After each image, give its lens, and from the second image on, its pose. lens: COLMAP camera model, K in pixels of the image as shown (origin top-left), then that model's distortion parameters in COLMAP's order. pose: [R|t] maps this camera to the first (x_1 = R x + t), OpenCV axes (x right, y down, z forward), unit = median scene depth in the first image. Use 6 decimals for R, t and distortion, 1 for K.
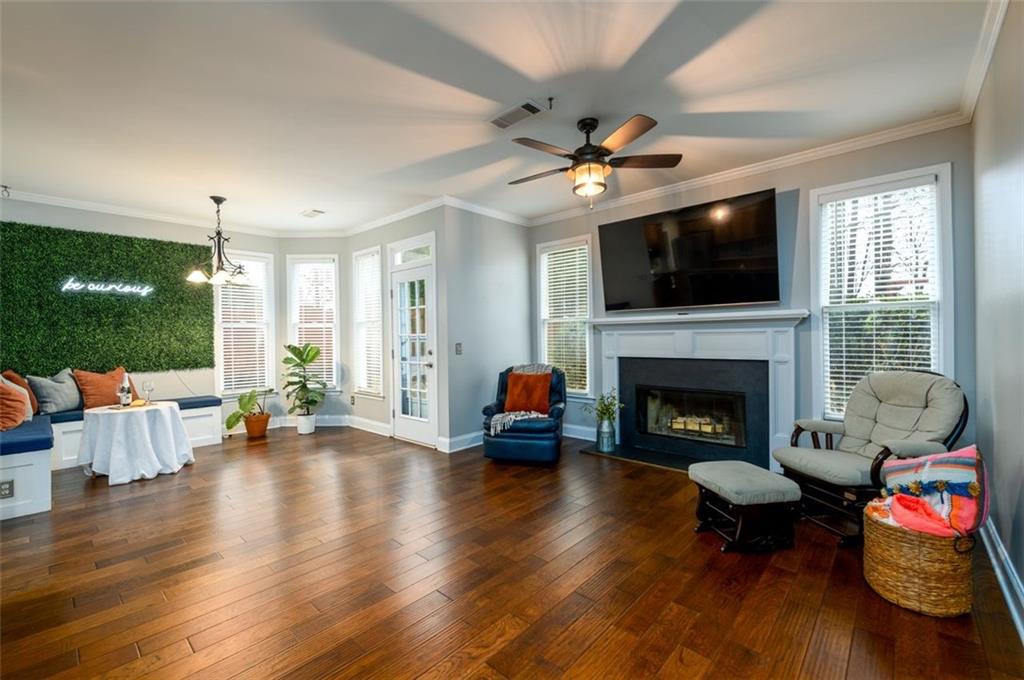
lens RADIAL K [[411.2, 0, 521.1], [0, 411.2, 345.0], [0, 0, 1]] dist [0.000544, -0.001820]
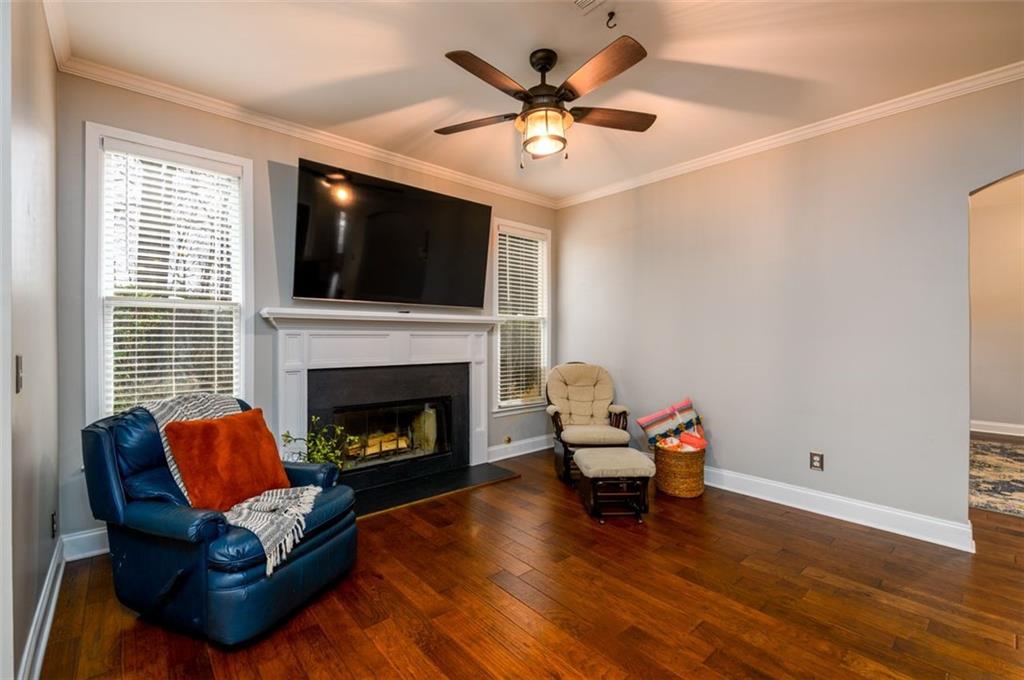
lens RADIAL K [[437.3, 0, 507.7], [0, 437.3, 329.2], [0, 0, 1]] dist [-0.002730, -0.000264]
pose [[0.140827, 0.022722, 0.989773, -0.462834], [0.006306, 0.999696, -0.023847, -0.017782], [-0.990014, 0.009600, 0.140641, 0.667975]]
